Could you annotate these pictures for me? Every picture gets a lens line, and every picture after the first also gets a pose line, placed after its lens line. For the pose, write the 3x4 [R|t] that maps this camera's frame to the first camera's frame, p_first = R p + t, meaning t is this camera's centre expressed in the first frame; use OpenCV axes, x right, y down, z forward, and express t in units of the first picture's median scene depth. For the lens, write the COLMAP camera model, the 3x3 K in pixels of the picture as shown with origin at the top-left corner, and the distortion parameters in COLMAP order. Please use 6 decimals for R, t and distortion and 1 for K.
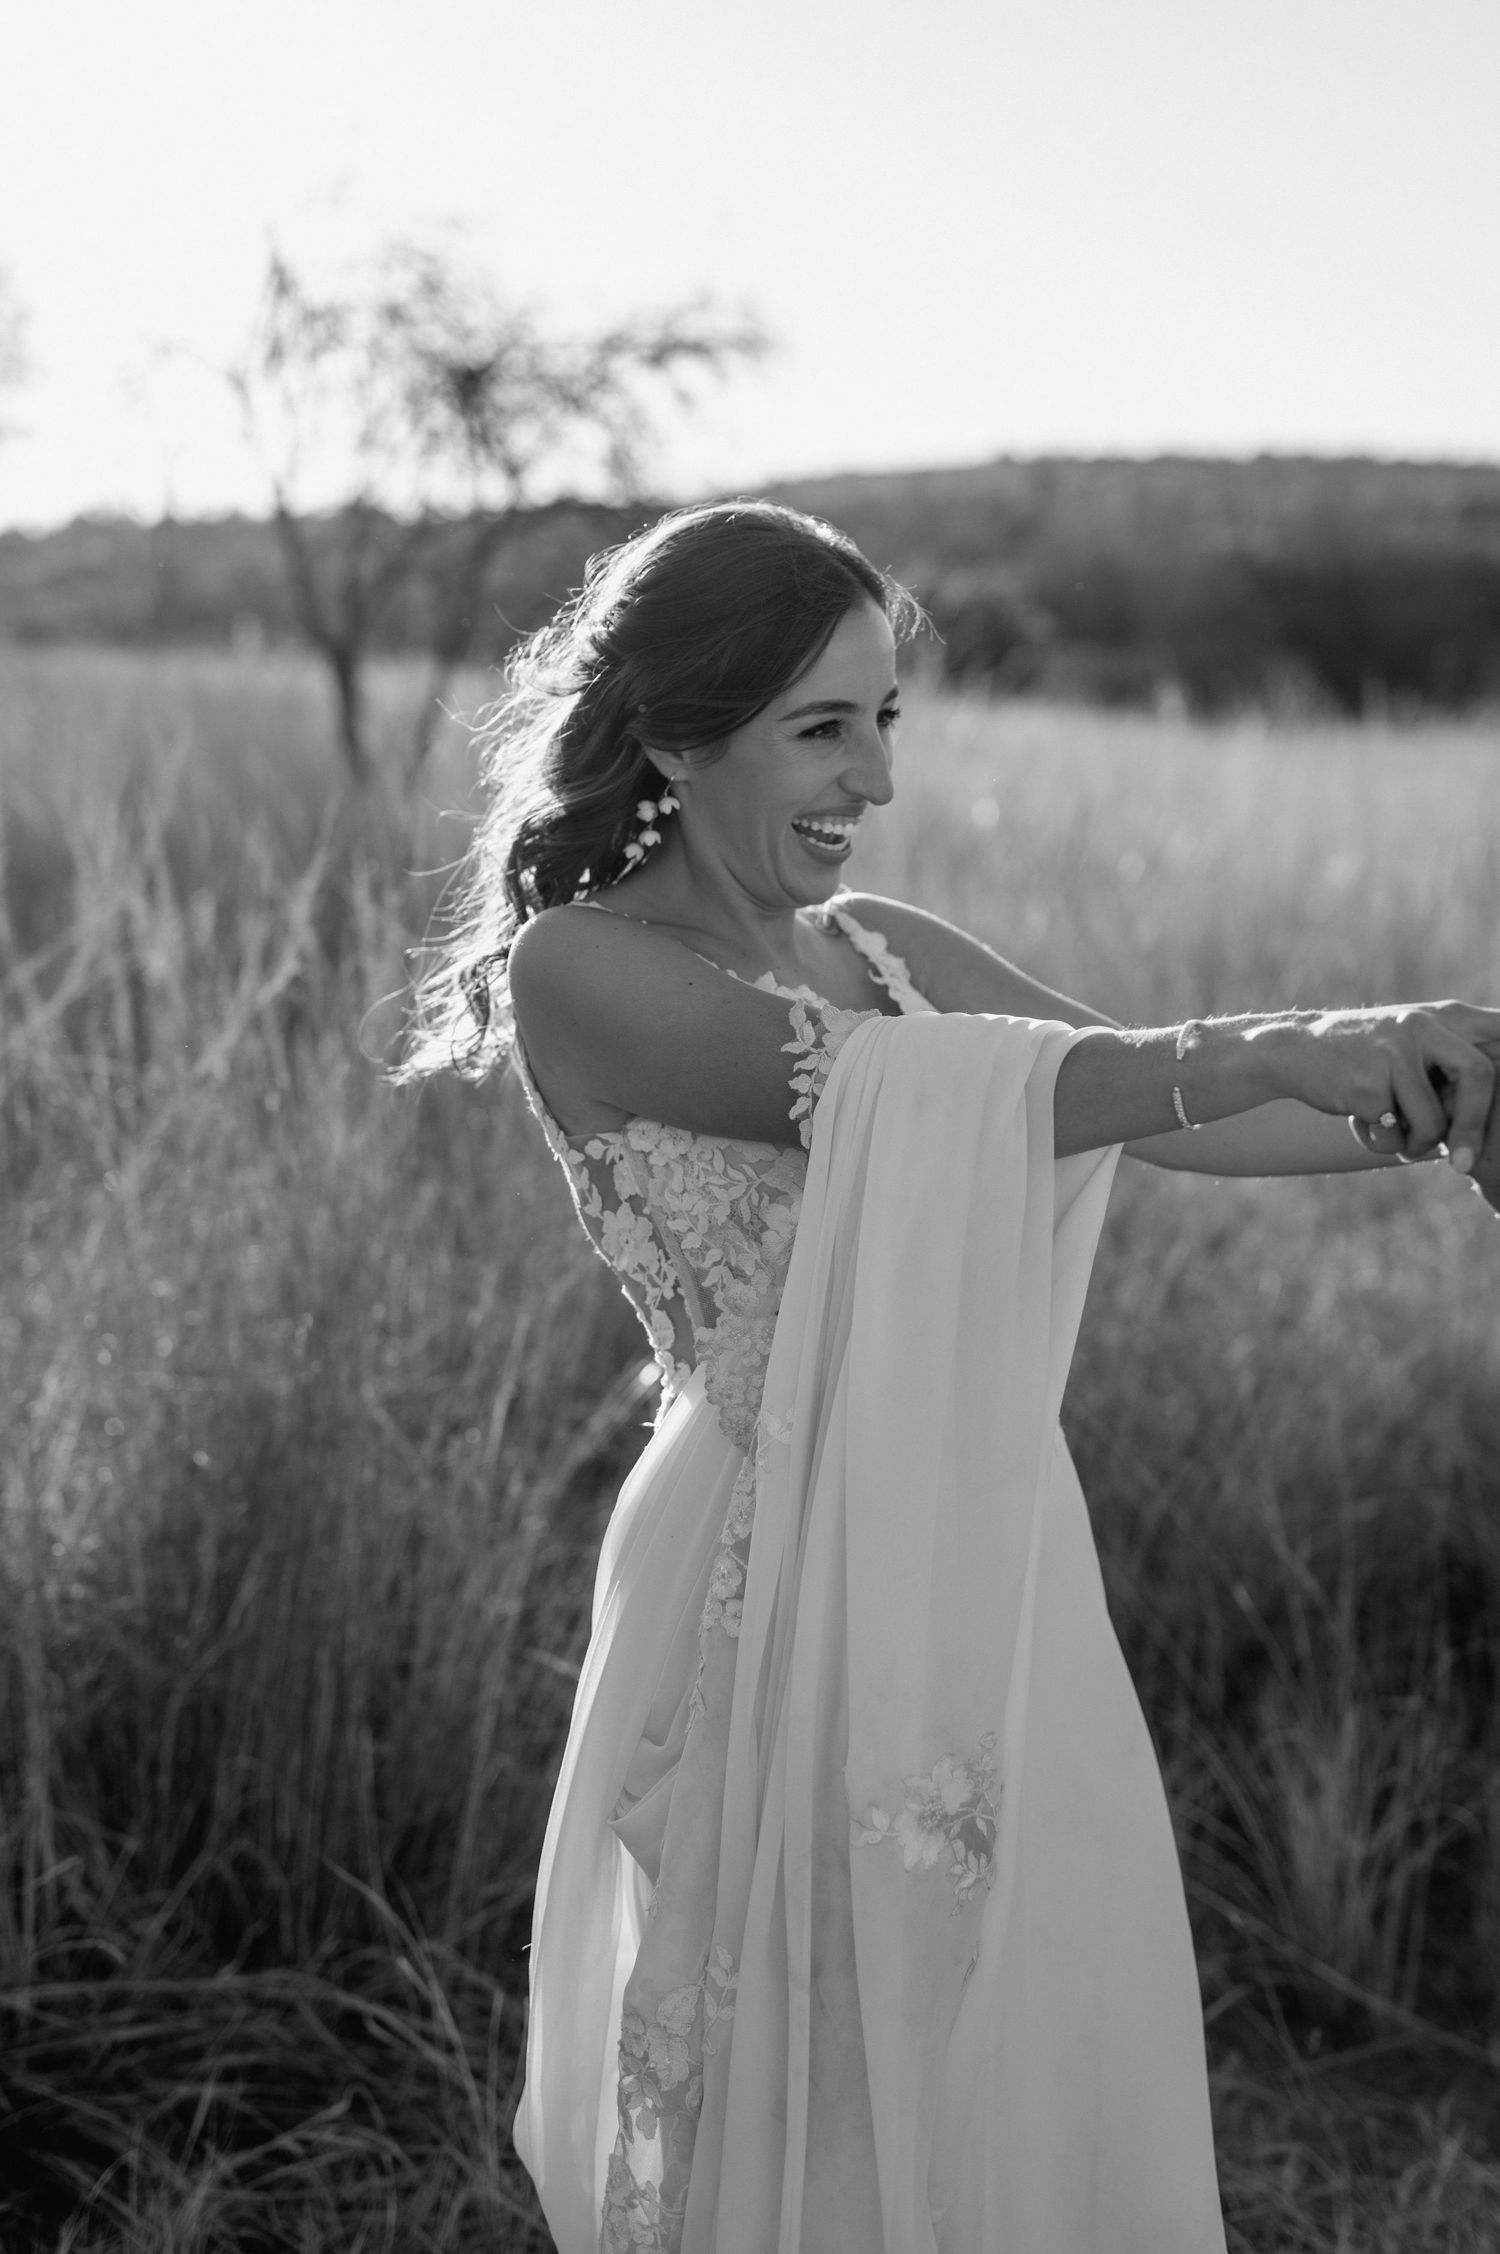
lens RADIAL K [[3112.2, 0, 765.5], [0, 3112.2, 1119.9], [0, 0, 1]] dist [0.084817, 0.000000]
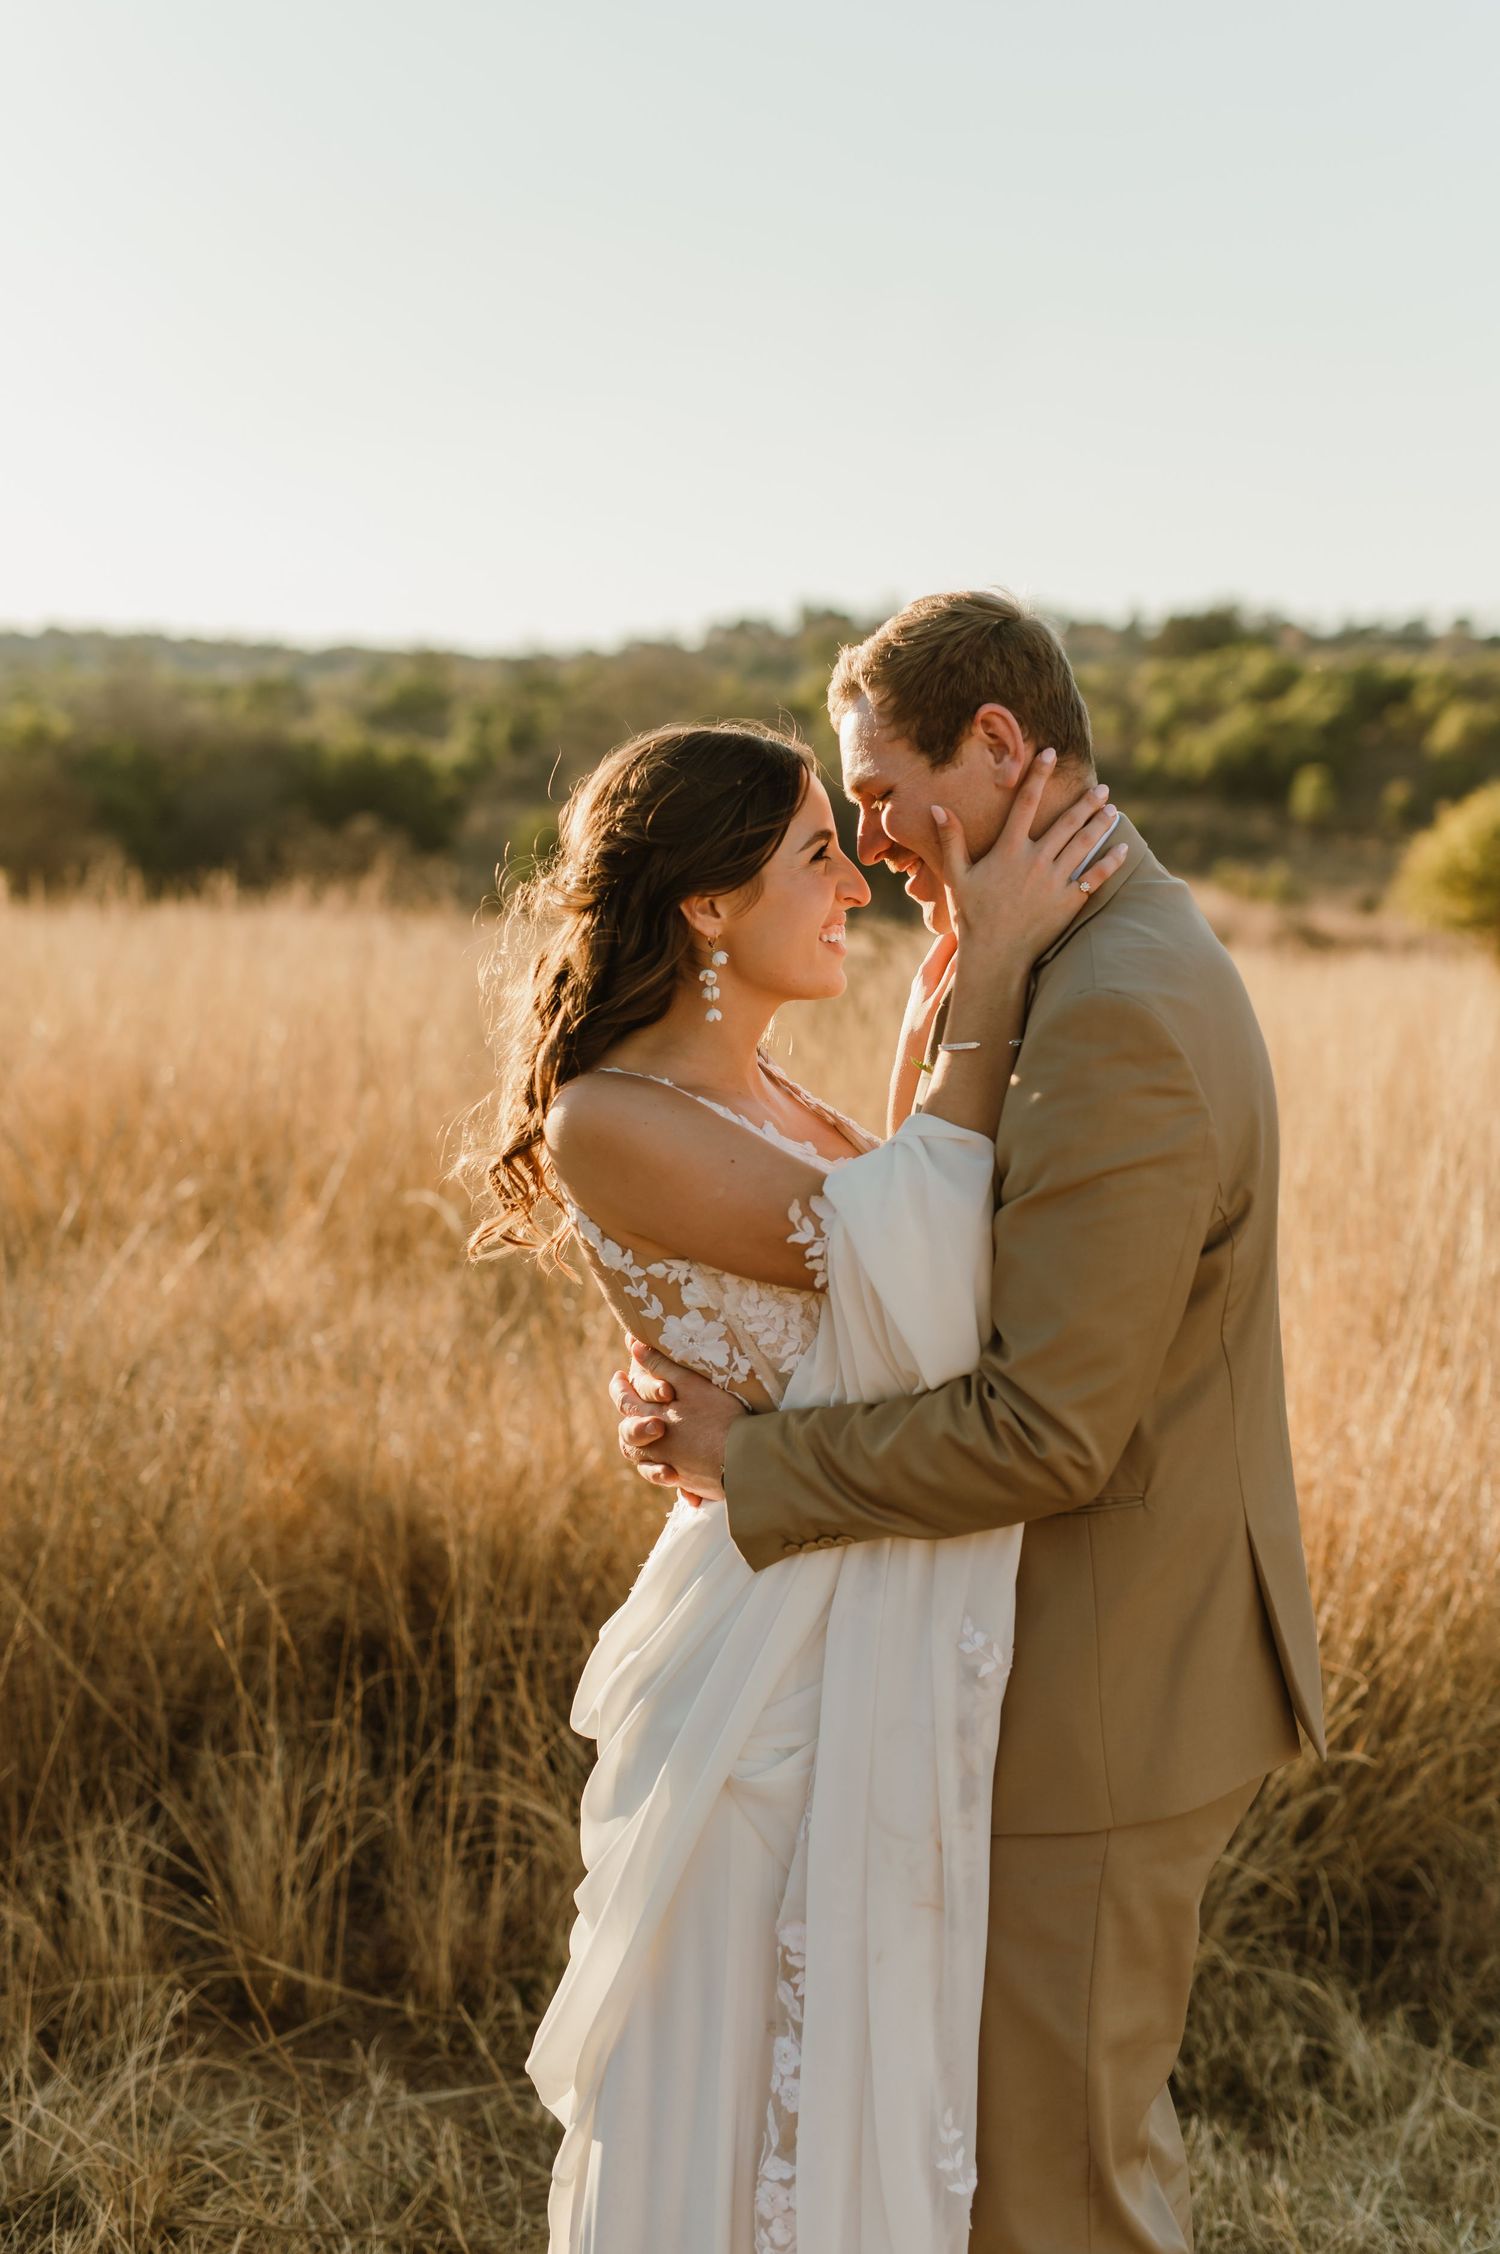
lens RADIAL K [[3112.2, 0, 710.7], [0, 3112.2, 1110.8], [0, 0, 1]] dist [0.084817, 0.000000]
pose [[0.936178, -0.049294, 0.348054, -0.067027], [0.069250, 0.996578, -0.045121, 0.007231], [-0.344639, 0.066344, 0.936388, -0.214765]]
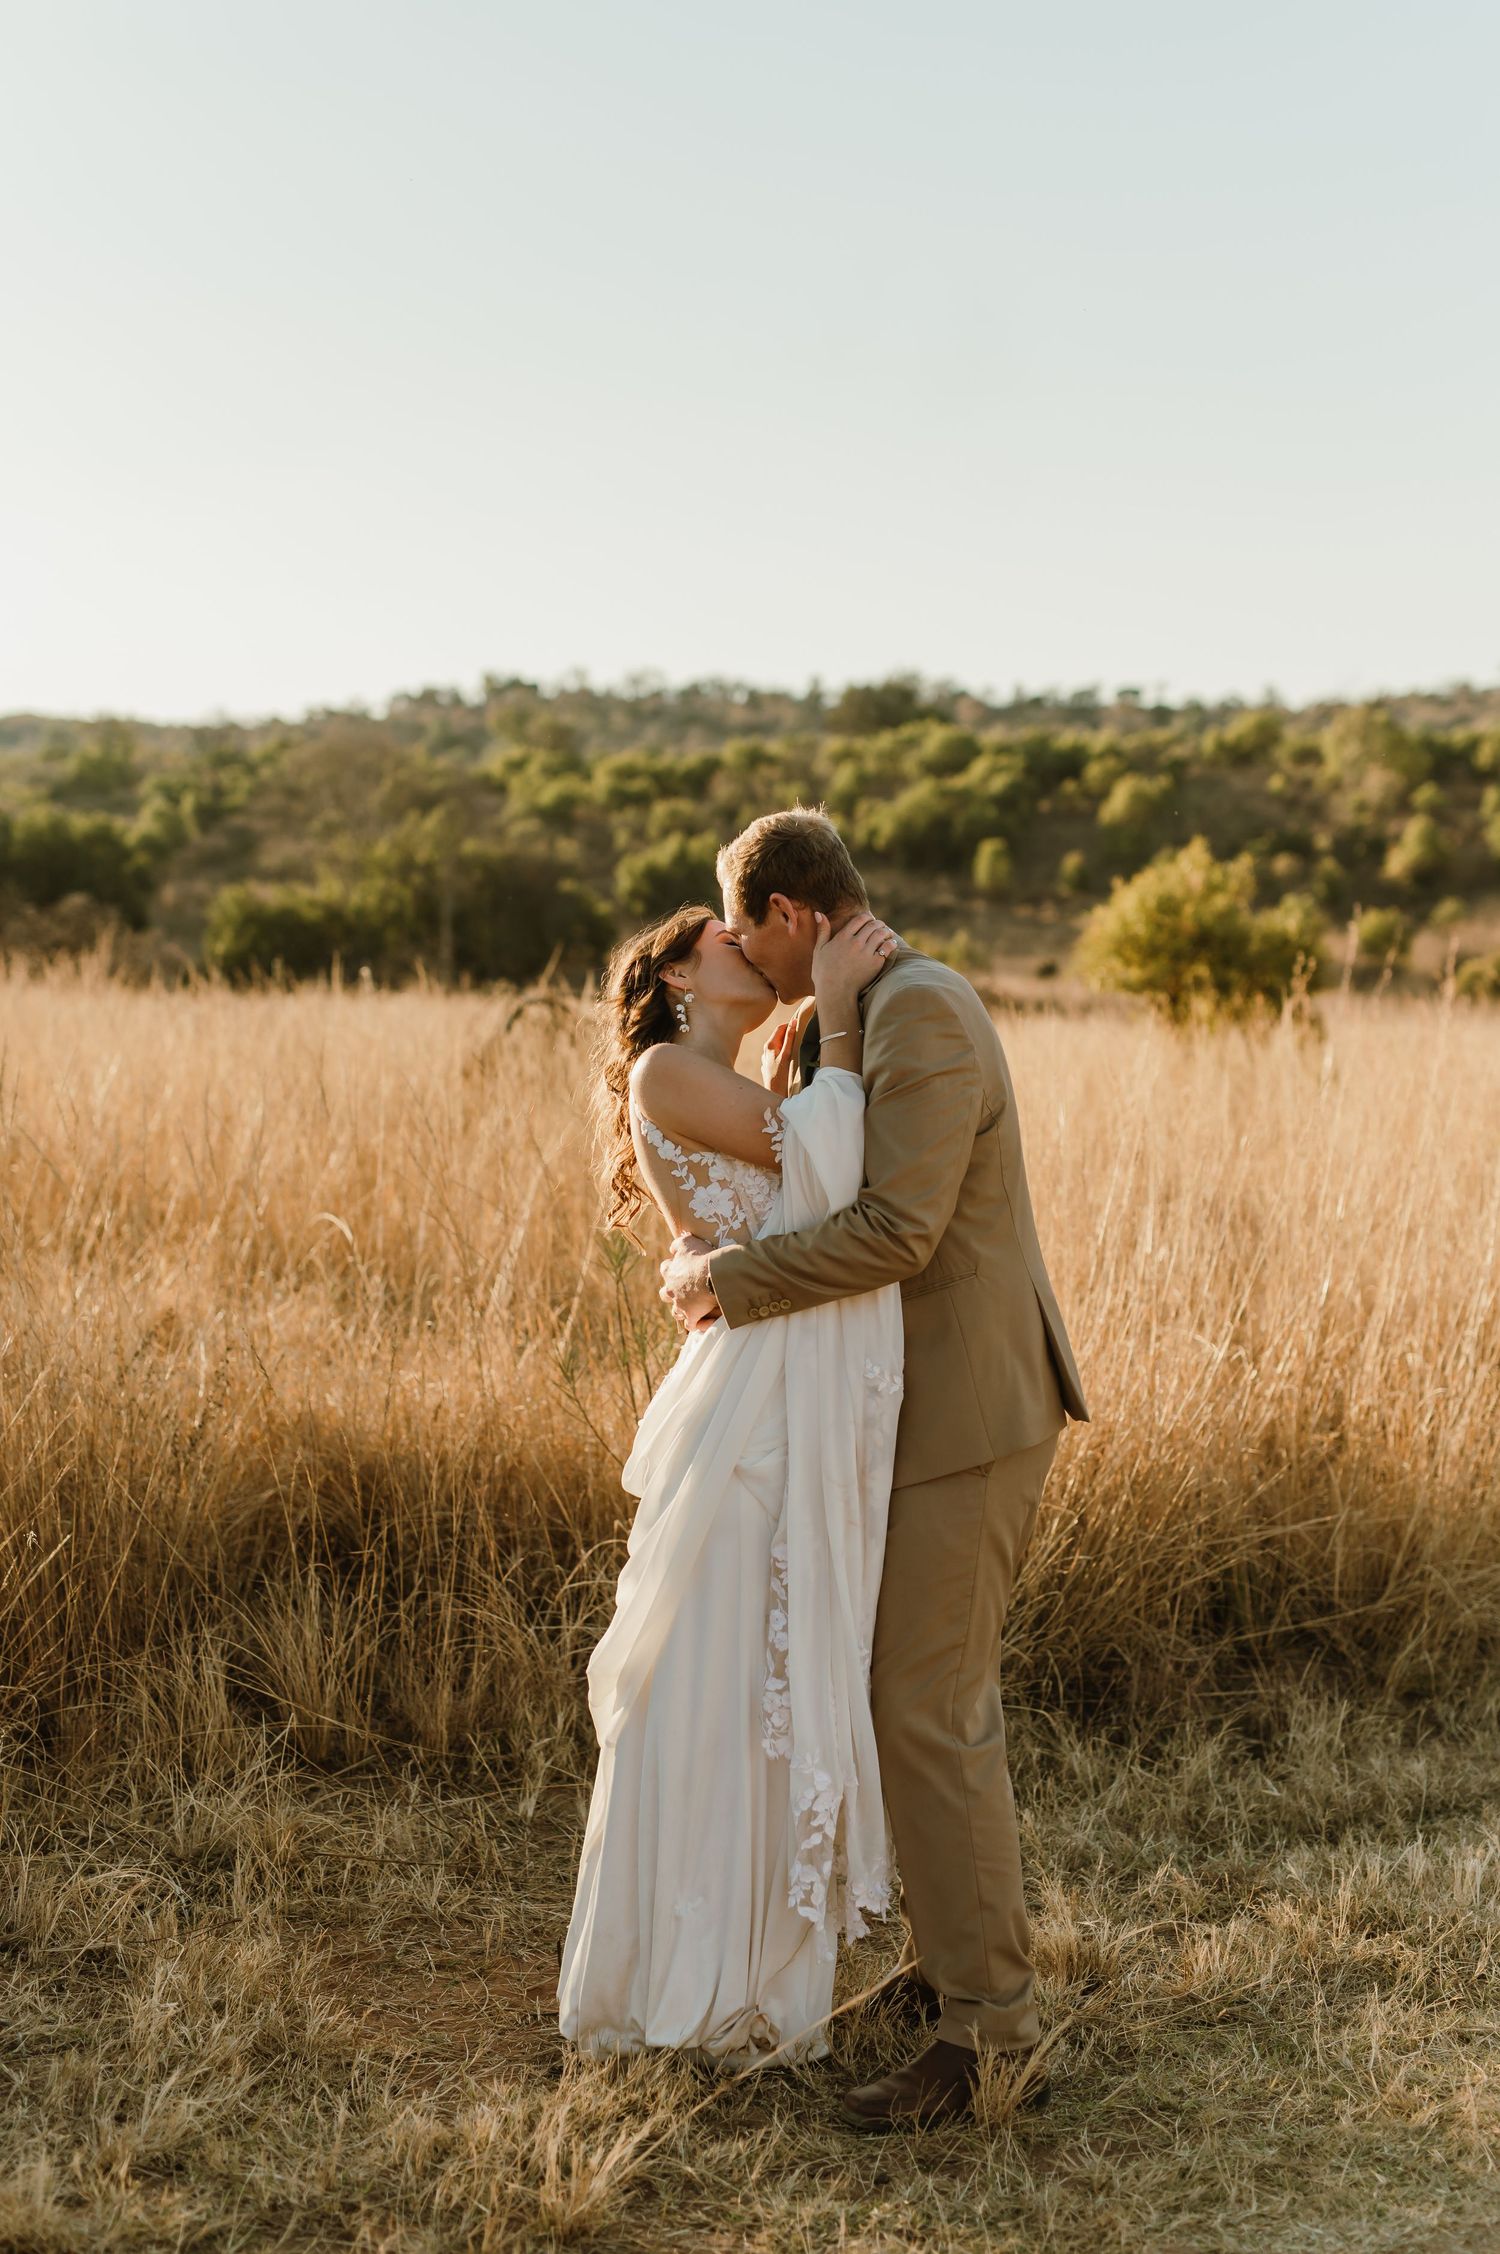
lens RADIAL K [[3112.2, 0, 747.9], [0, 3112.2, 1151.2], [0, 0, 1]] dist [0.084817, 0.000000]
pose [[0.890831, -0.061662, 0.450132, -0.352098], [0.091942, 0.994715, -0.045695, 0.061598], [-0.444935, 0.082092, 0.891792, -0.634142]]
